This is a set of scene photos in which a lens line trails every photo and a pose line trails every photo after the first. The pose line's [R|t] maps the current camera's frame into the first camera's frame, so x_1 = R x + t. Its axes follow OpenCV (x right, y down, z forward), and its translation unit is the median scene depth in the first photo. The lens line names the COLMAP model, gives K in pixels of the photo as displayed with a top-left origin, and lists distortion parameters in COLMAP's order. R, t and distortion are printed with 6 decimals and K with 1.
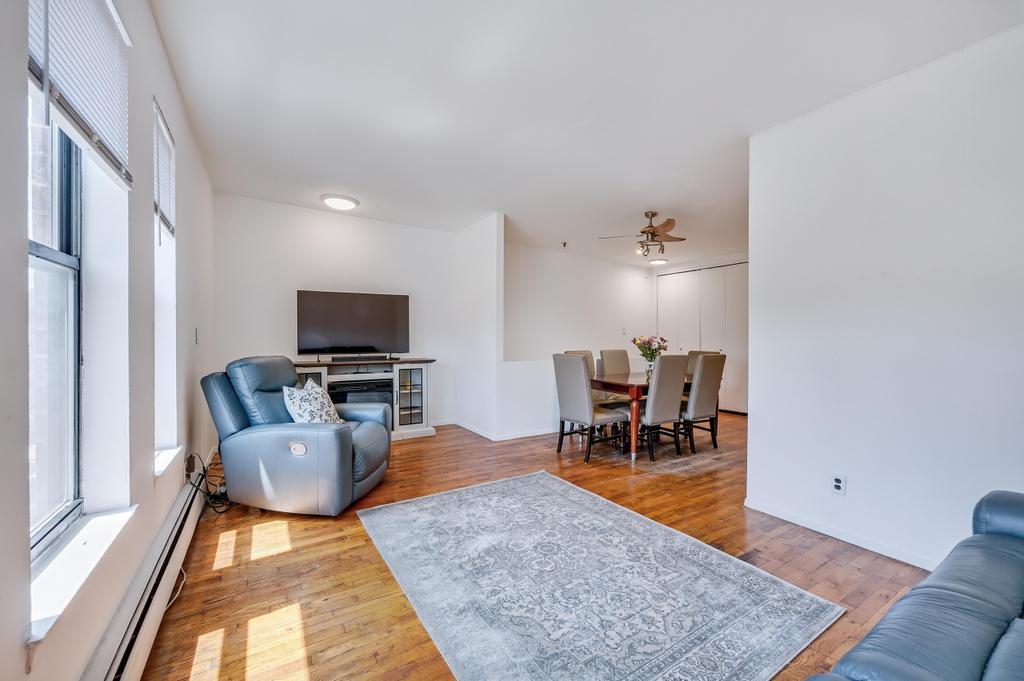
lens RADIAL K [[403.0, 0, 512.0], [0, 403.0, 340.5], [0, 0, 1]] dist [-0.017398, 0.011040]
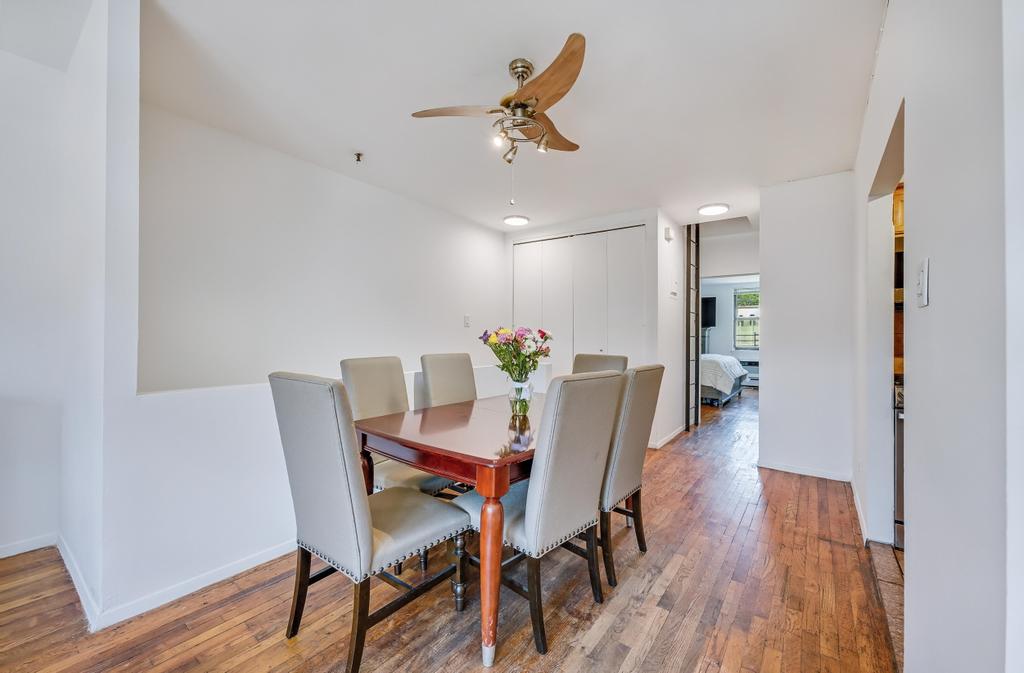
lens RADIAL K [[406.4, 0, 518.3], [0, 406.4, 335.2], [0, 0, 1]] dist [-0.016191, 0.007489]
pose [[0.923927, 0.003154, 0.382556, 0.231477], [-0.002281, 0.999994, -0.002735, -0.000433], [-0.382562, 0.001655, 0.923928, 0.804837]]
